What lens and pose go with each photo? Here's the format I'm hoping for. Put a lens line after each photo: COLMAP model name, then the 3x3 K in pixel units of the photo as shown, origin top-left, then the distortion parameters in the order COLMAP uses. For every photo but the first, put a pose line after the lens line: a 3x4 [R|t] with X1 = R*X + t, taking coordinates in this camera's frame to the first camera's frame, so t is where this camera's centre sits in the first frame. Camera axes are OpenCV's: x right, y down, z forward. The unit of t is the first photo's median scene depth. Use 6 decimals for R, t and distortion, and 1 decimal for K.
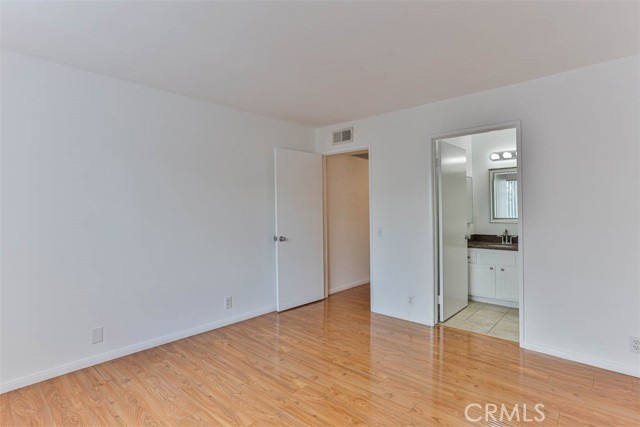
lens RADIAL K [[325.8, 0, 318.0], [0, 325.8, 208.3], [0, 0, 1]] dist [-0.060993, 0.040235]
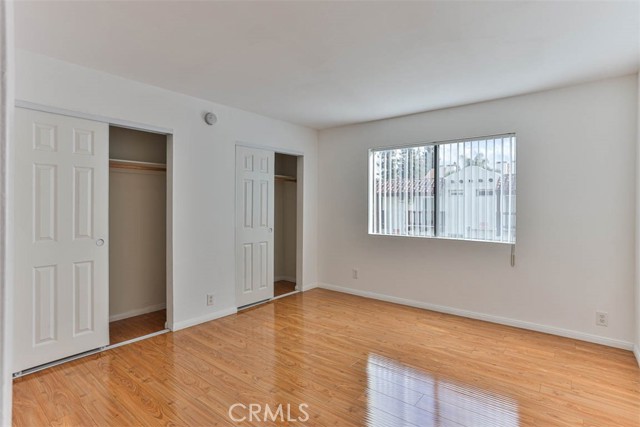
lens RADIAL K [[325.8, 0, 318.0], [0, 325.8, 208.3], [0, 0, 1]] dist [-0.060993, 0.040235]
pose [[-0.998132, 0.005544, -0.060846, 0.125650], [0.005461, 0.999984, 0.001531, 0.009094], [0.060853, 0.001196, -0.998146, 1.781587]]
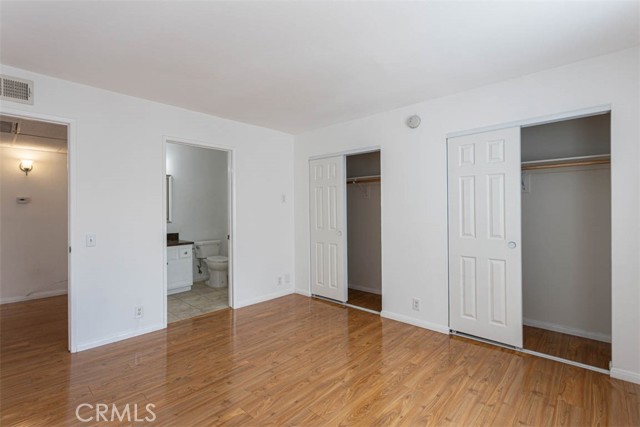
lens RADIAL K [[303.2, 0, 319.8], [0, 303.2, 207.4], [0, 0, 1]] dist [0.000082, -0.000281]
pose [[-0.000116, 0.012473, 0.999922, -0.825746], [-0.002154, 0.999920, -0.012473, 0.006430], [-0.999998, -0.002156, -0.000089, 0.734170]]
